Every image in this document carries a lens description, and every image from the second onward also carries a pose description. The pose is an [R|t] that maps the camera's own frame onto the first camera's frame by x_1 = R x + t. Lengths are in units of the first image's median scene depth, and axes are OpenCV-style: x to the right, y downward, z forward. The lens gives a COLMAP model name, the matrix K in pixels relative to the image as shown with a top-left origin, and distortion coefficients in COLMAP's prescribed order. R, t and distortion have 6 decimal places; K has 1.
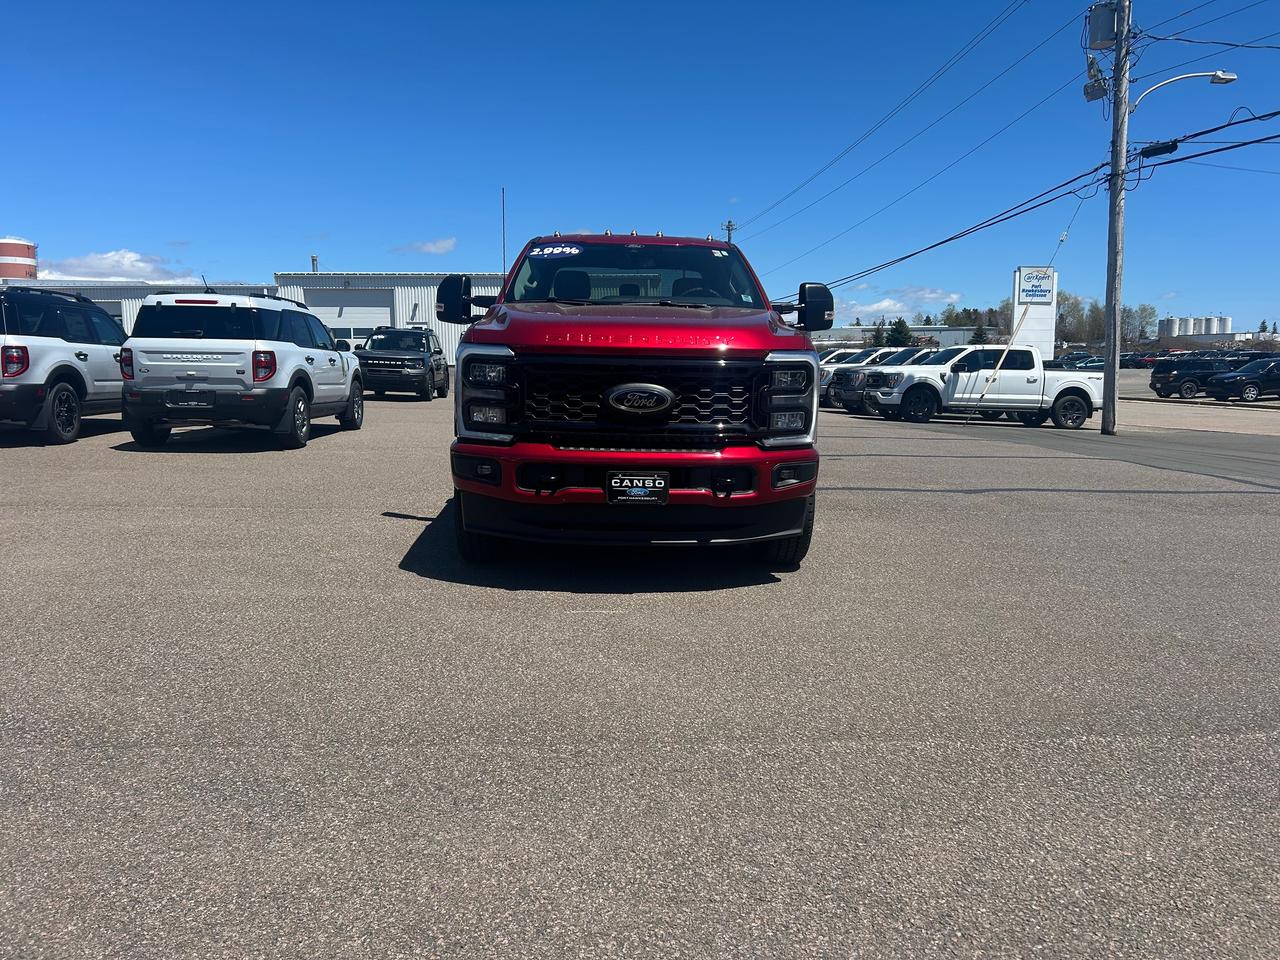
lens RADIAL K [[1042.3, 0, 657.3], [0, 1042.3, 479.1], [0, 0, 1]] dist [0.001891, -0.005547]
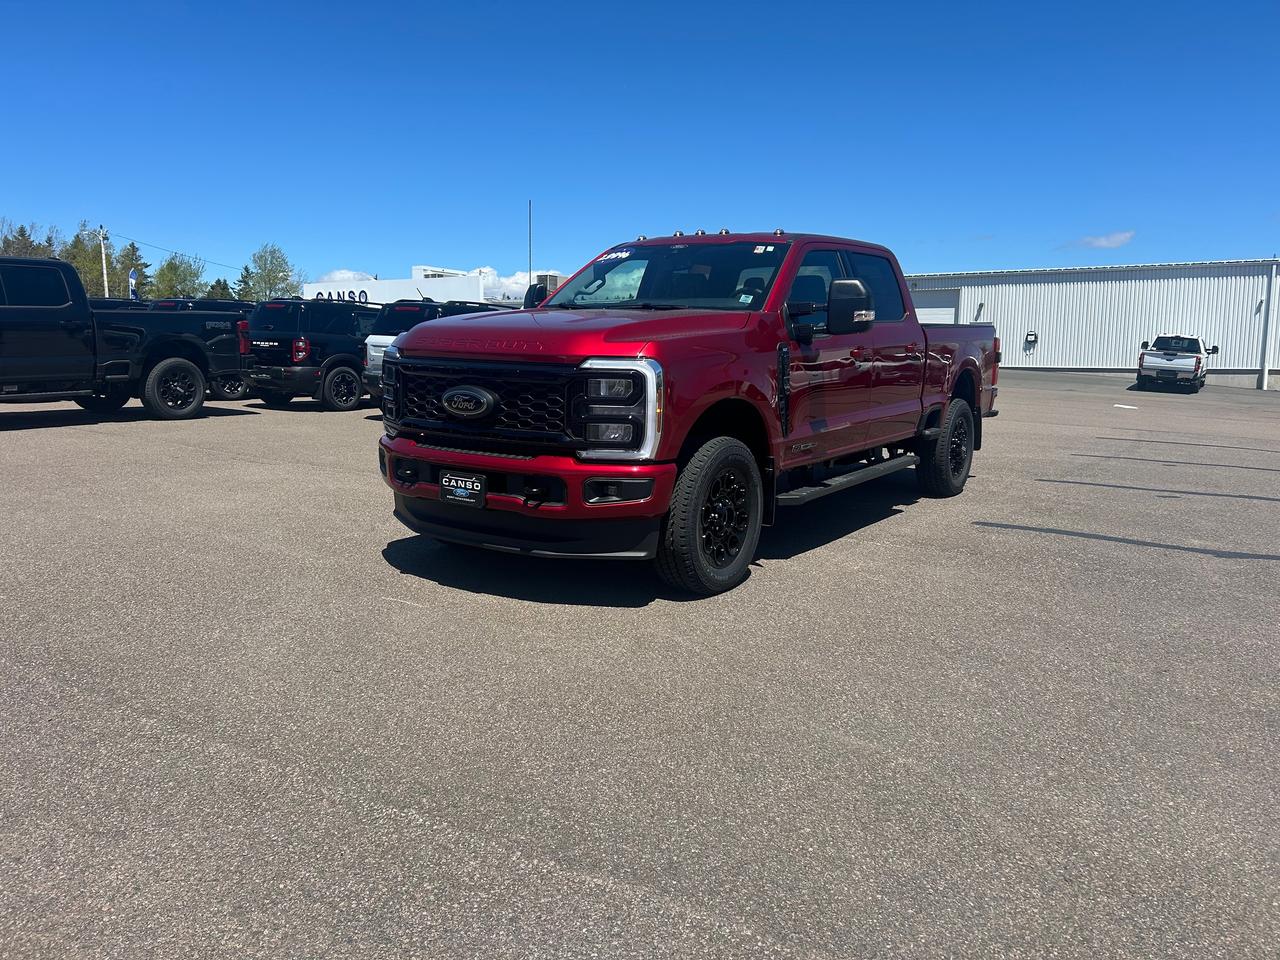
lens RADIAL K [[1042.3, 0, 657.3], [0, 1042.3, 479.1], [0, 0, 1]] dist [0.001891, -0.005547]
pose [[0.788563, 0.088005, -0.608624, 0.748569], [-0.087964, 0.995672, 0.030001, -0.048101], [0.608630, 0.029880, 0.792892, 0.306068]]
